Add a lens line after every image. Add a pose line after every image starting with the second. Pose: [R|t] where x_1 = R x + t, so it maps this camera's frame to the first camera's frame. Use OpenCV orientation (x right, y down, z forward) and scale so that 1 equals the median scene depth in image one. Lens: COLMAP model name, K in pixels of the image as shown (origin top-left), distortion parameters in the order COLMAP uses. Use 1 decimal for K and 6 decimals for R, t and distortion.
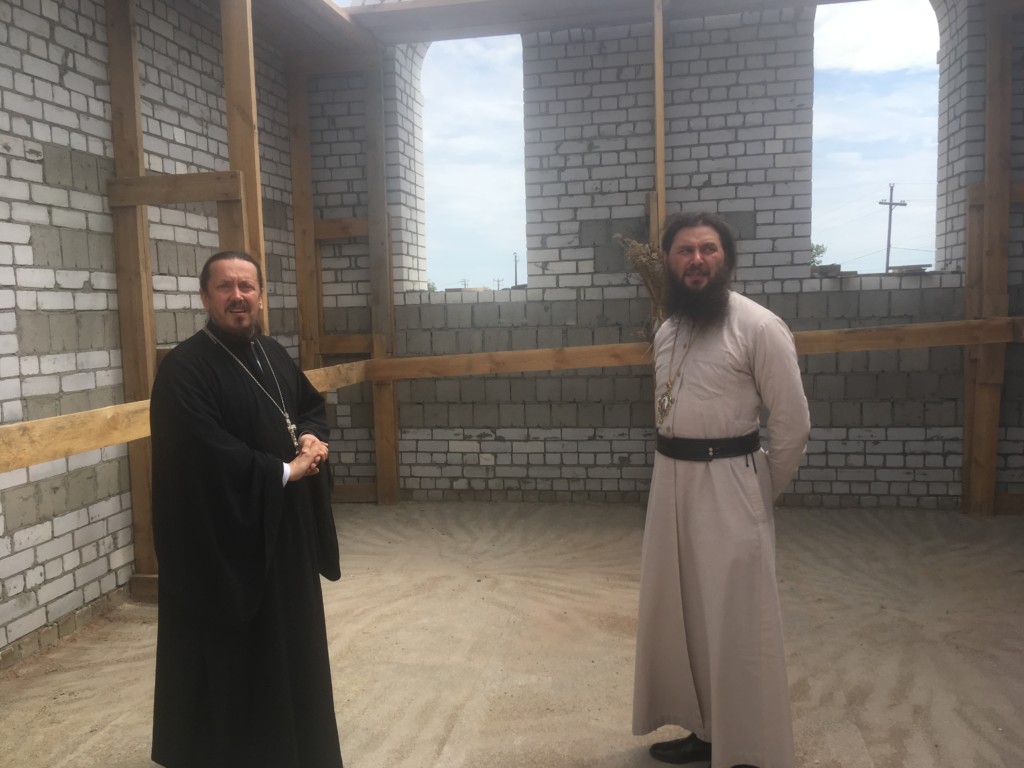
lens RADIAL K [[932.2, 0, 512.0], [0, 932.2, 384.0], [0, 0, 1]] dist [0.130655, -0.215035]
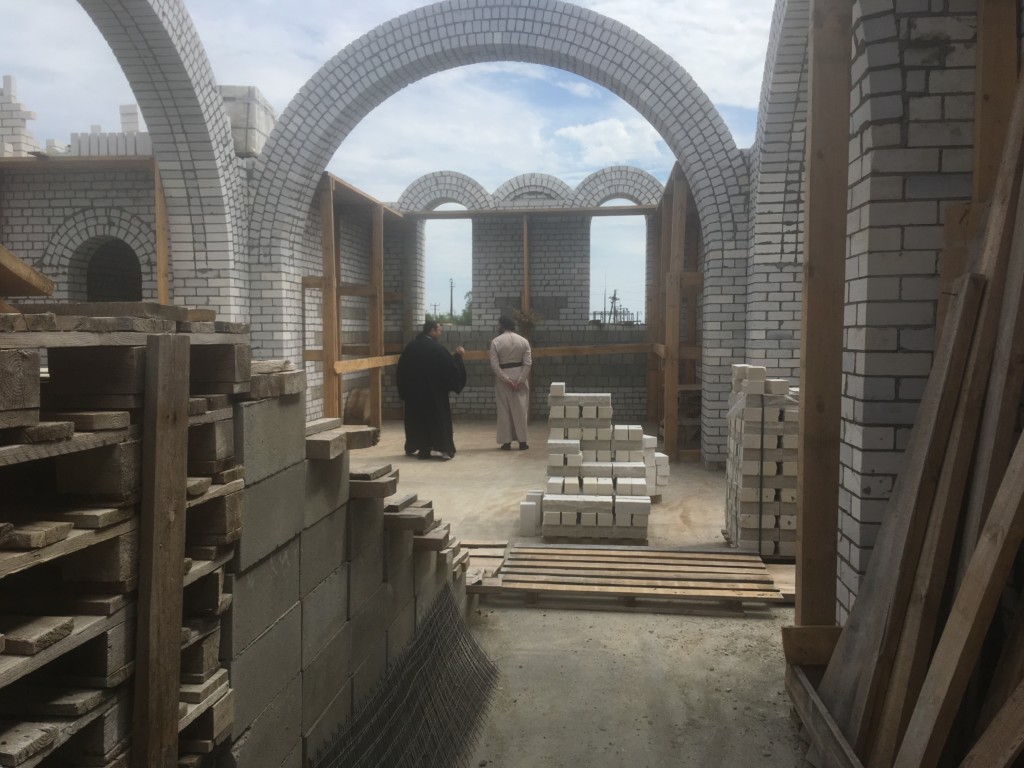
lens RADIAL K [[932.2, 0, 512.0], [0, 932.2, 384.0], [0, 0, 1]] dist [0.130655, -0.215035]
pose [[0.996686, 0.020750, 0.078659, -0.066113], [-0.019680, 0.999703, -0.014355, 0.076976], [-0.078934, 0.012759, 0.996798, -1.362608]]
